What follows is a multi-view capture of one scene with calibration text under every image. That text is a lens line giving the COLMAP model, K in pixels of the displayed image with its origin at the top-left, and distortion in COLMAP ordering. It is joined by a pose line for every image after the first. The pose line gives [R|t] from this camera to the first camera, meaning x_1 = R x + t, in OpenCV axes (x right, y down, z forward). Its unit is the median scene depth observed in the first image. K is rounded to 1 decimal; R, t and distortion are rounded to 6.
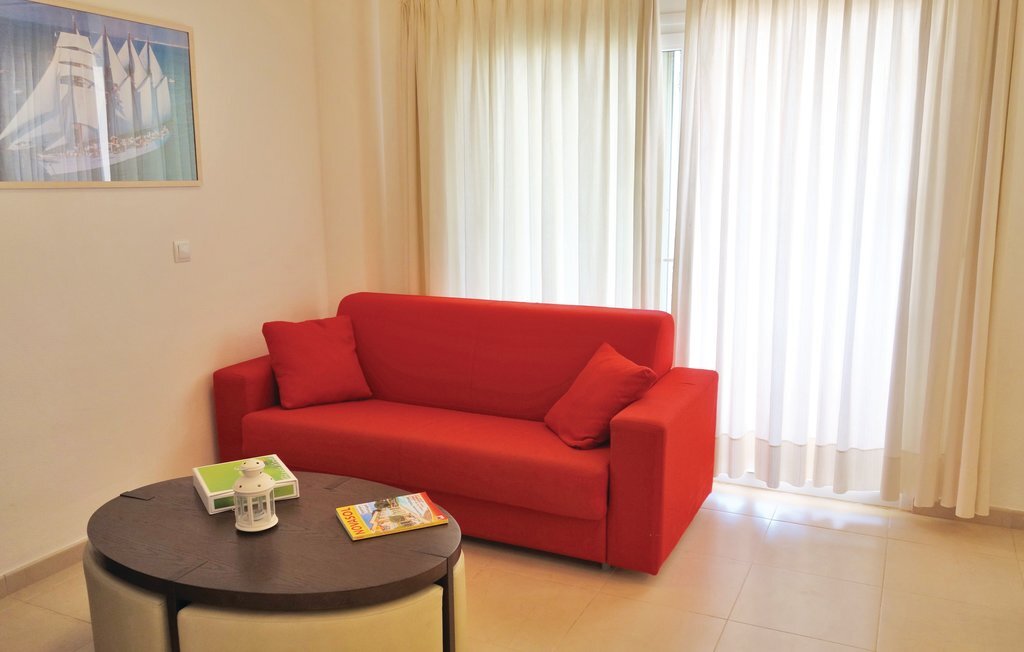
lens RADIAL K [[857.4, 0, 518.7], [0, 857.4, 329.5], [0, 0, 1]] dist [0.010246, -0.017569]
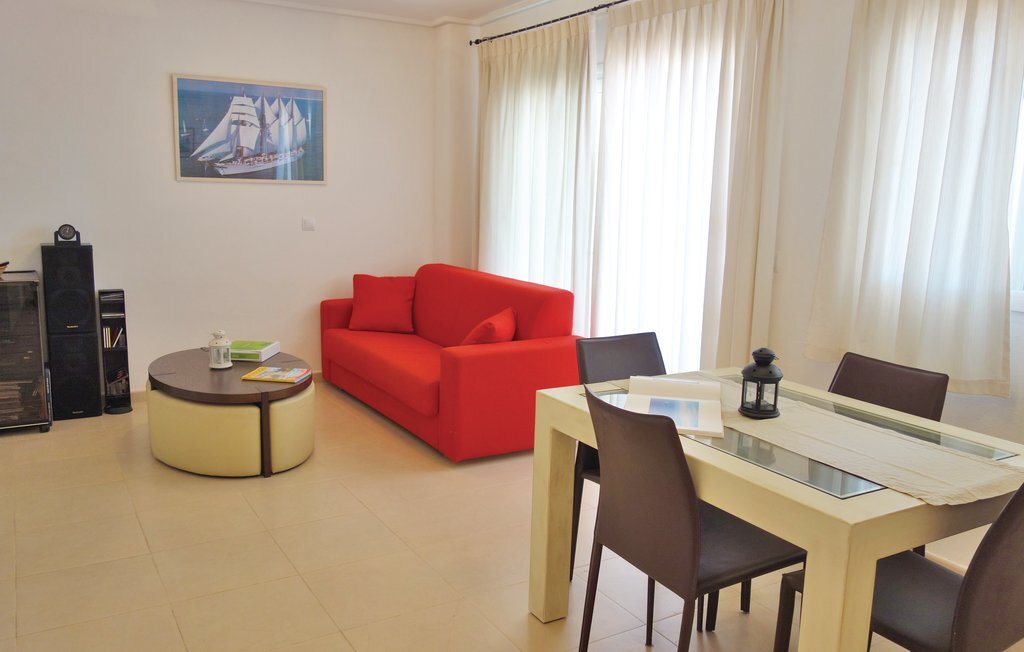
lens RADIAL K [[857.4, 0, 507.4], [0, 857.4, 324.3], [0, 0, 1]] dist [0.010246, -0.017569]
pose [[0.806052, 0.116307, -0.580304, 1.042037], [-0.132120, 0.991118, 0.015127, 0.027748], [0.576909, 0.064477, 0.814260, -0.114954]]
